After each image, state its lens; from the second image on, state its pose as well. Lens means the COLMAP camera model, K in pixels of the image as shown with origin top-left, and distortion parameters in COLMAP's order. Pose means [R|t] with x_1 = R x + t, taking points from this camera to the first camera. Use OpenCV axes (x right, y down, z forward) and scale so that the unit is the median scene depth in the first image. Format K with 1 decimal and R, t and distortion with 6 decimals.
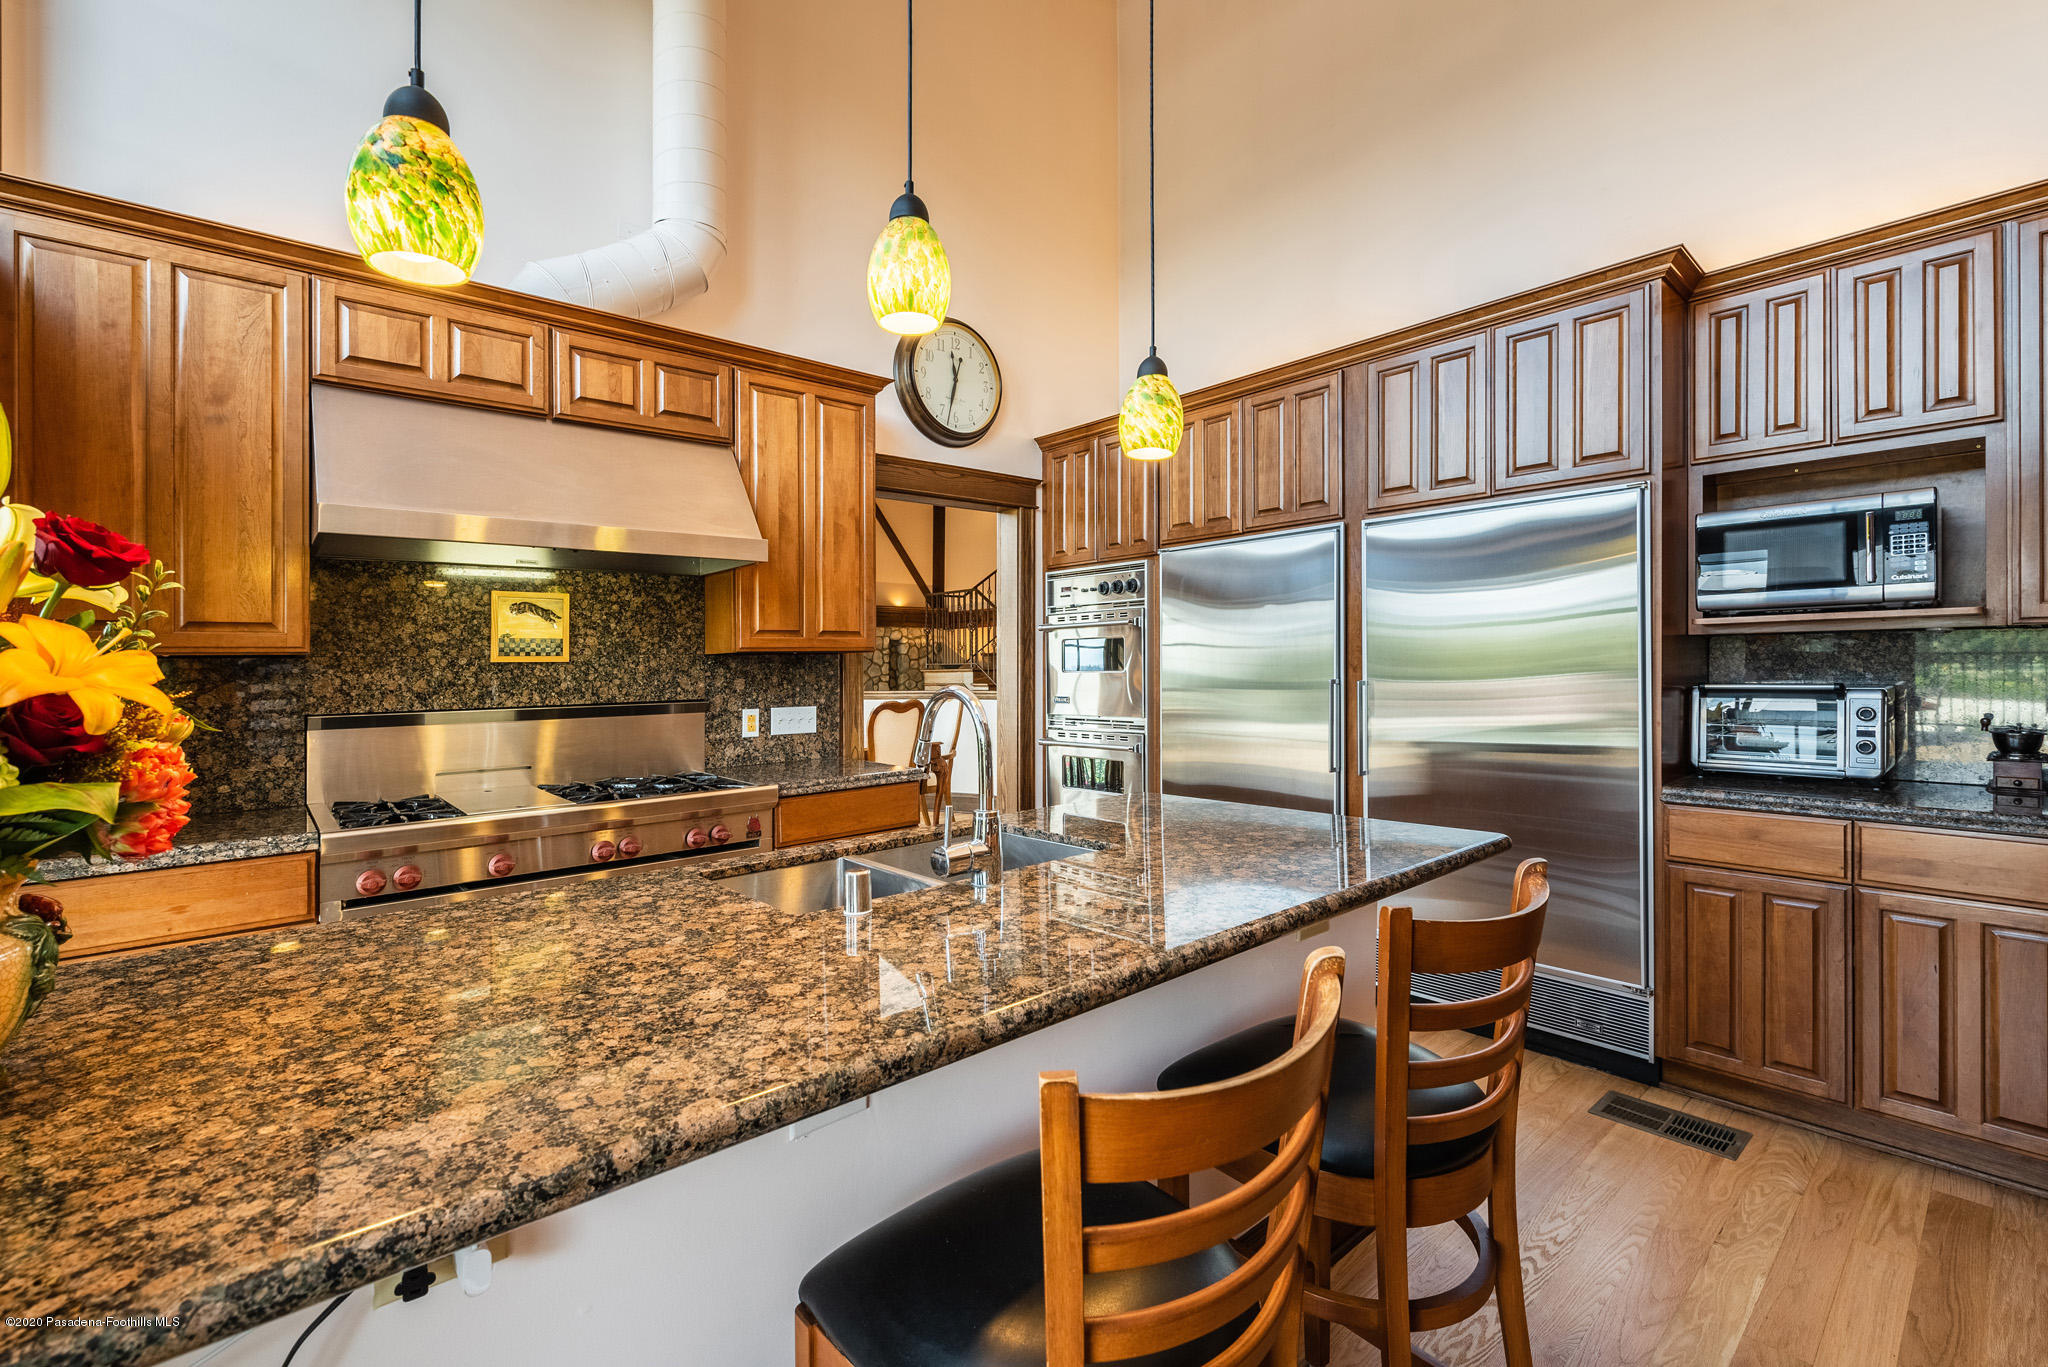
lens RADIAL K [[889.6, 0, 1013.7], [0, 889.6, 670.5], [0, 0, 1]] dist [-0.000809, 0.000072]
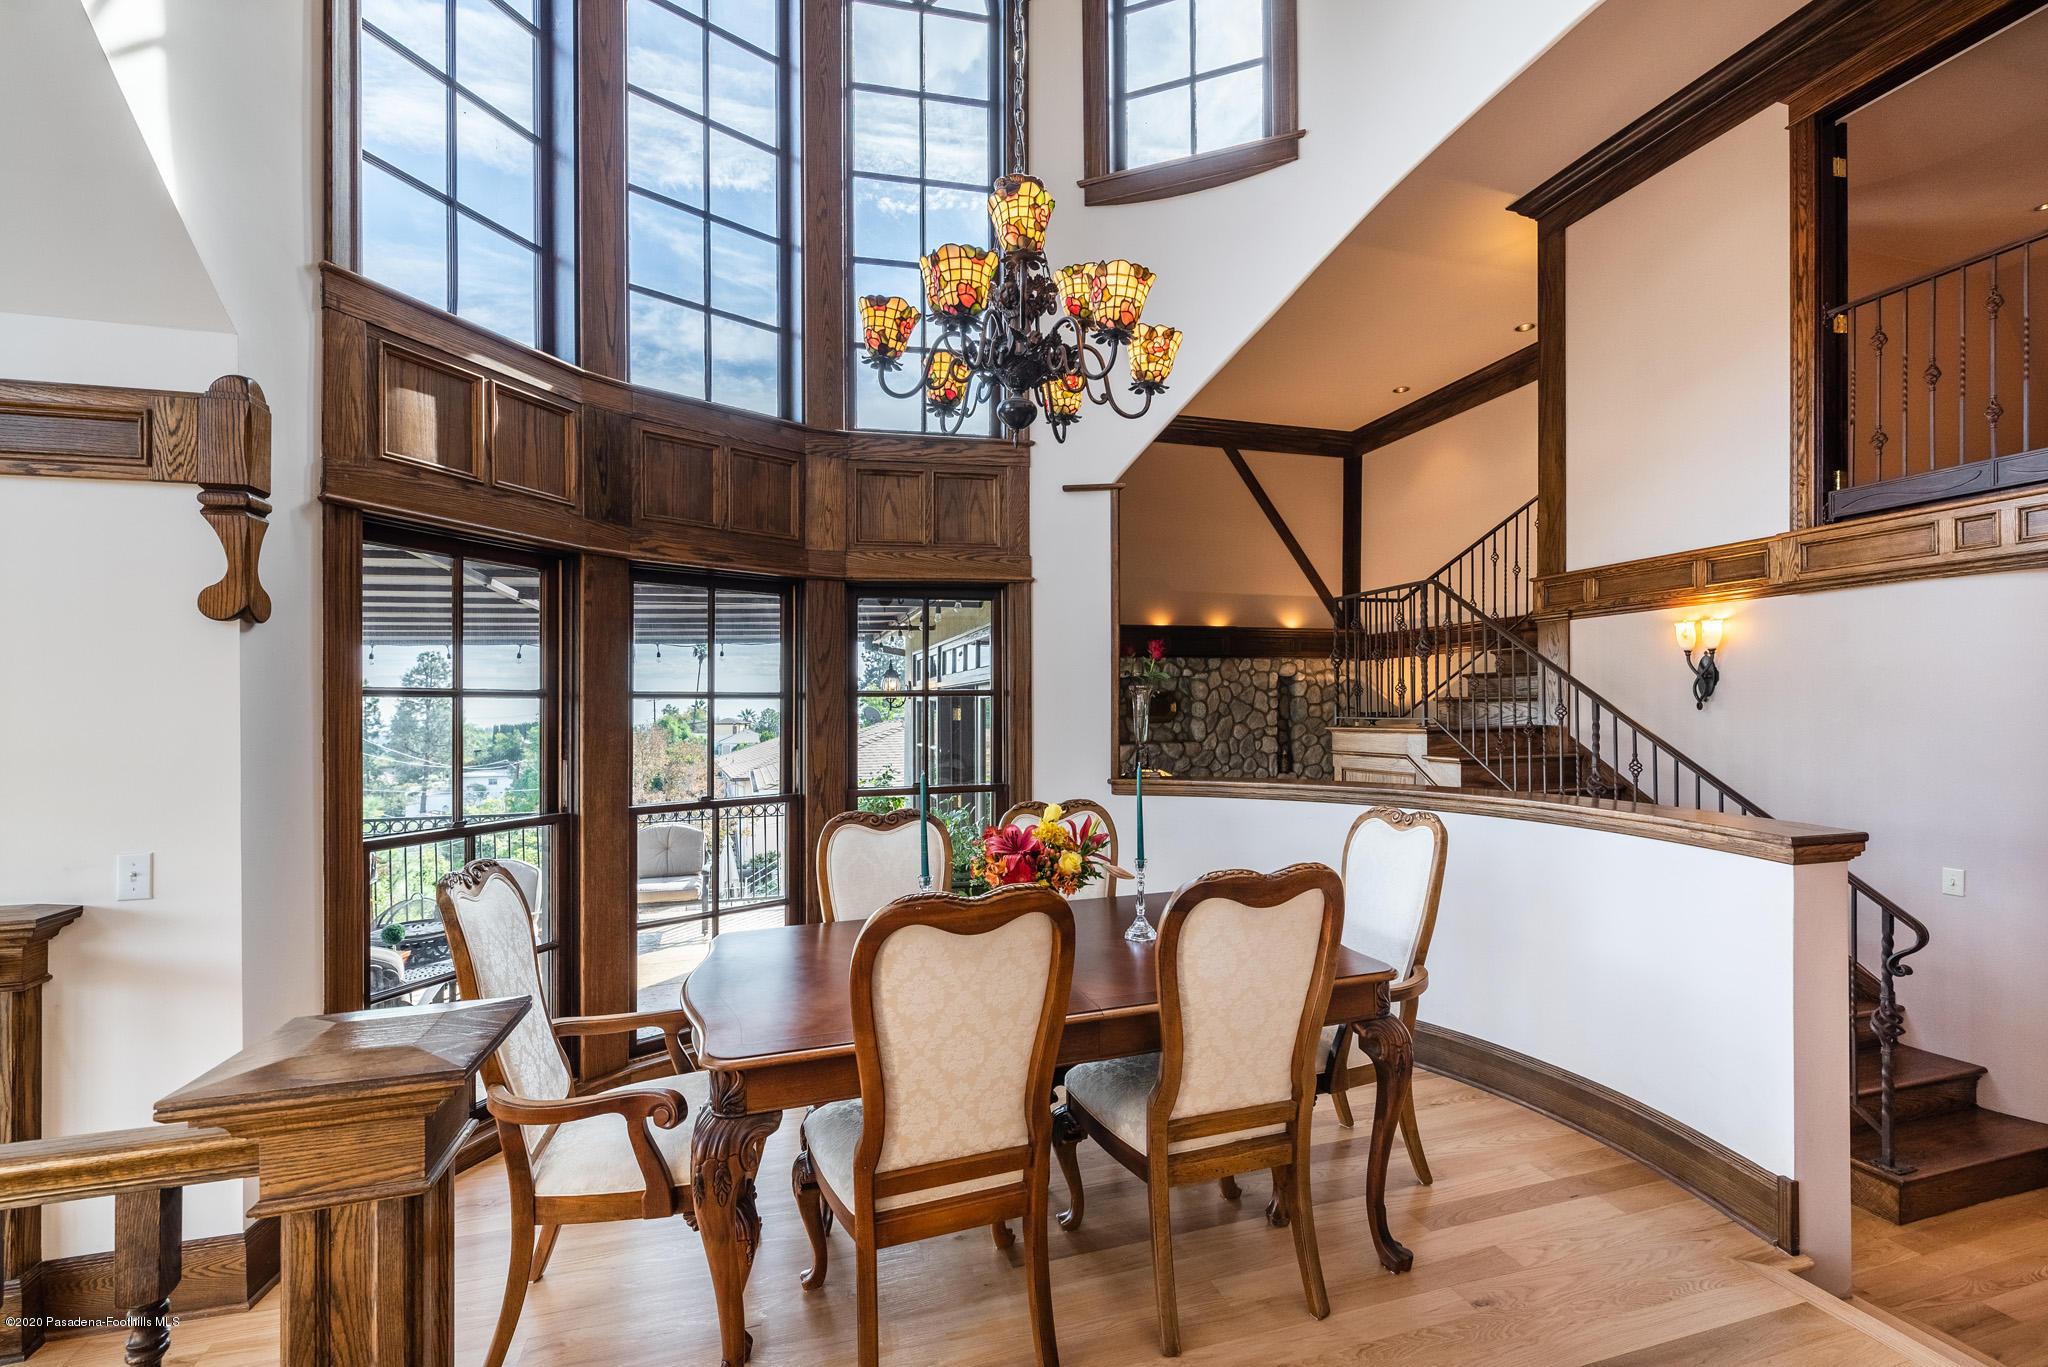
lens RADIAL K [[889.6, 0, 1021.6], [0, 889.6, 730.8], [0, 0, 1]] dist [-0.000809, 0.000072]
pose [[0.908392, 0.014630, -0.417864, -0.153076], [-0.003547, 0.999621, 0.027289, -0.049833], [0.418105, -0.023307, 0.908100, 1.414815]]
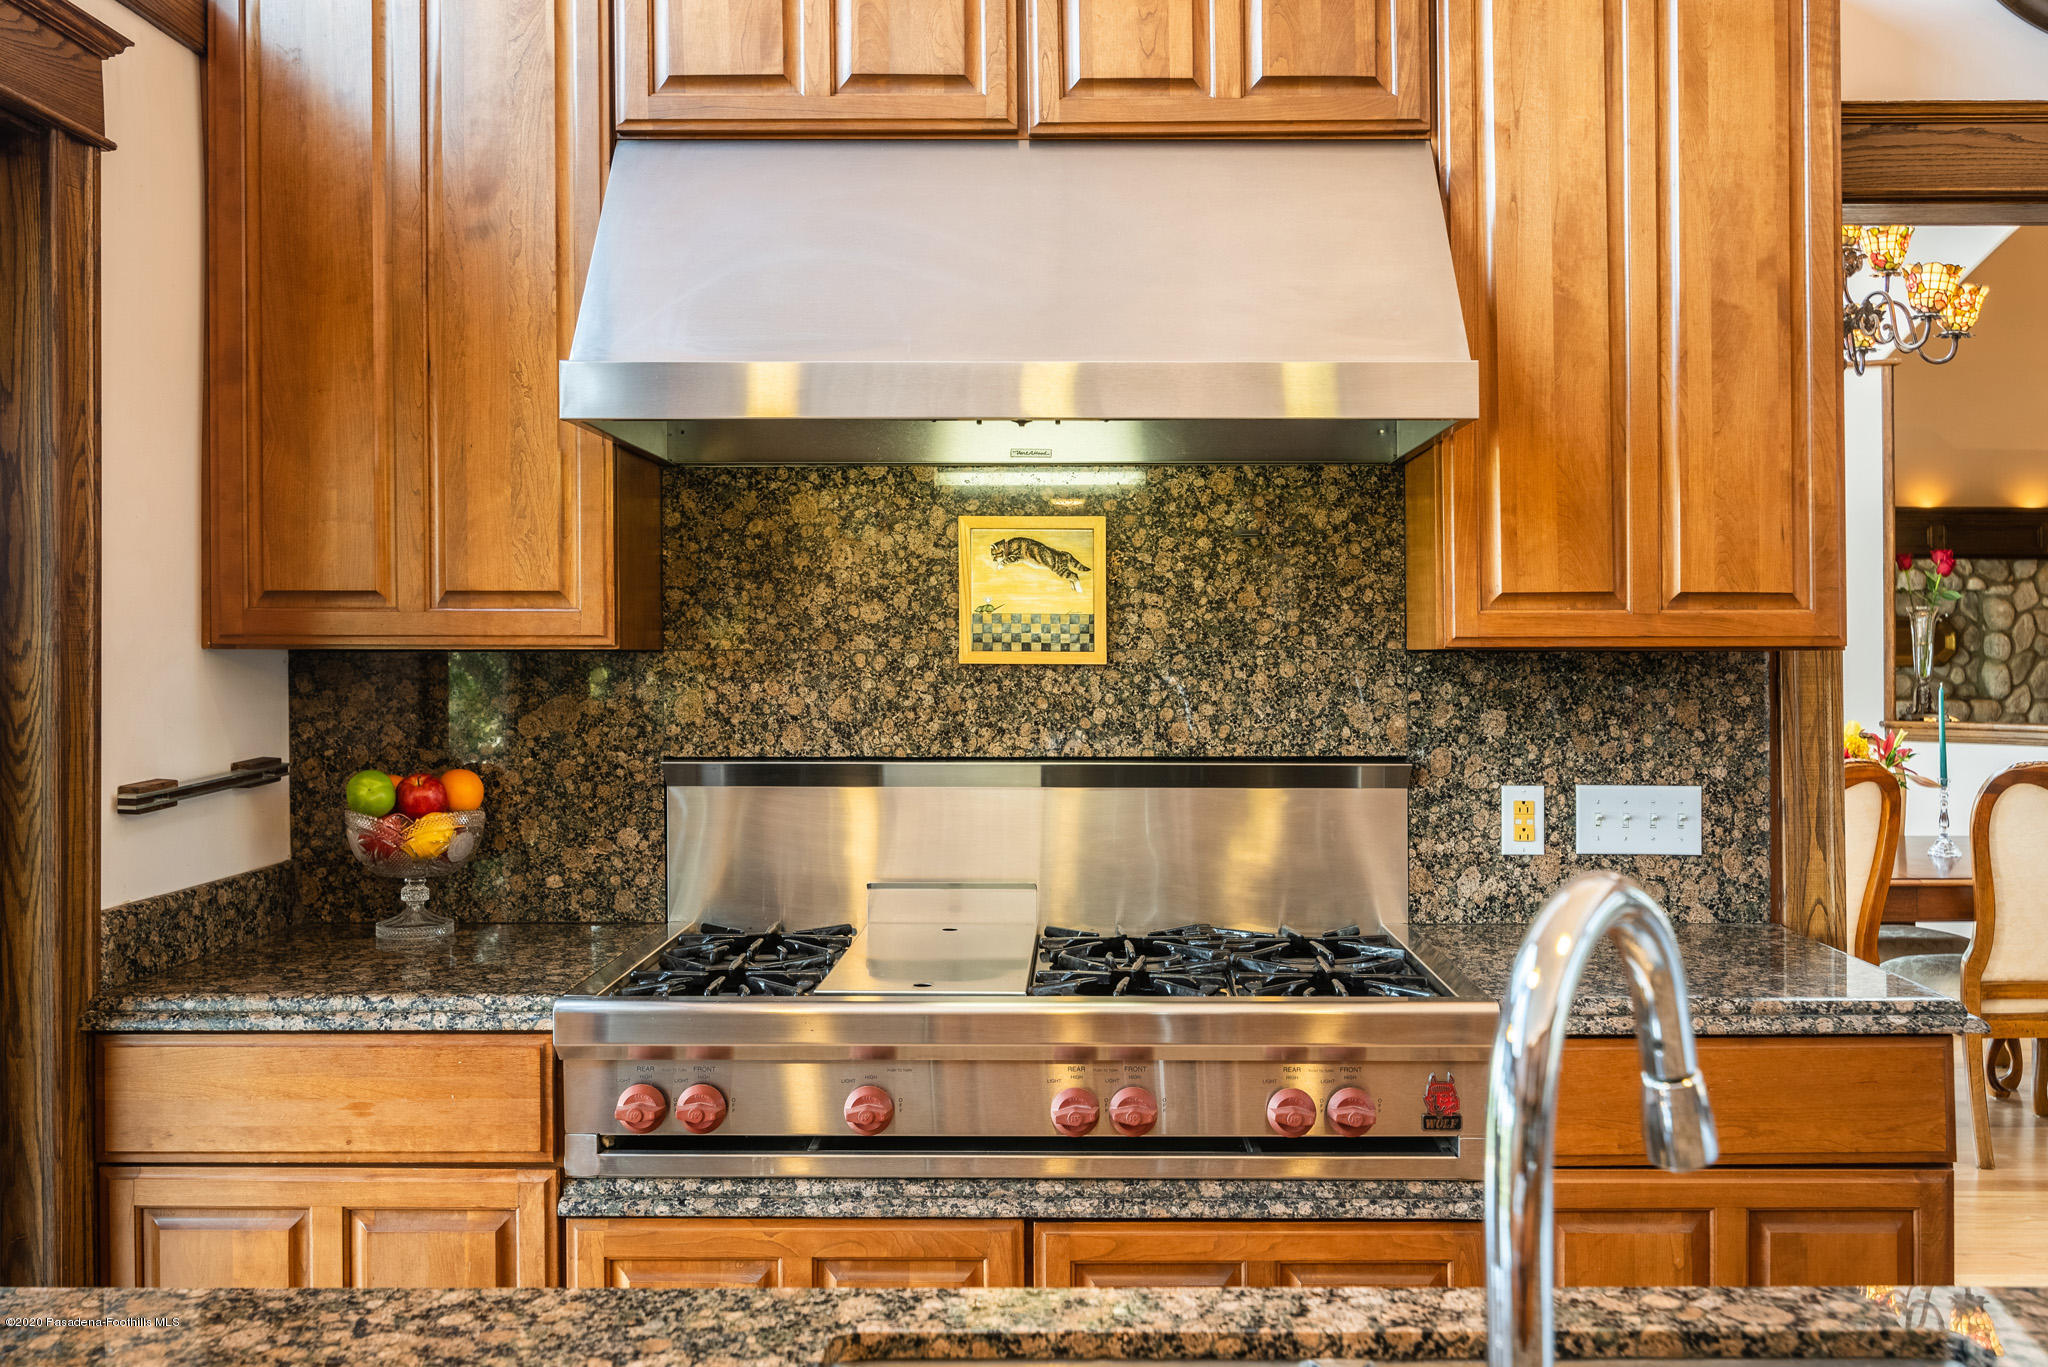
lens RADIAL K [[1789.8, 0, 1070.2], [0, 1789.8, 624.0], [0, 0, 1]] dist [0.009495, -0.016057]
pose [[0.759576, 0.008175, -0.650367, 0.094599], [-0.016912, 0.999831, -0.007185, -0.025391], [0.650198, 0.016456, 0.759586, 0.302841]]
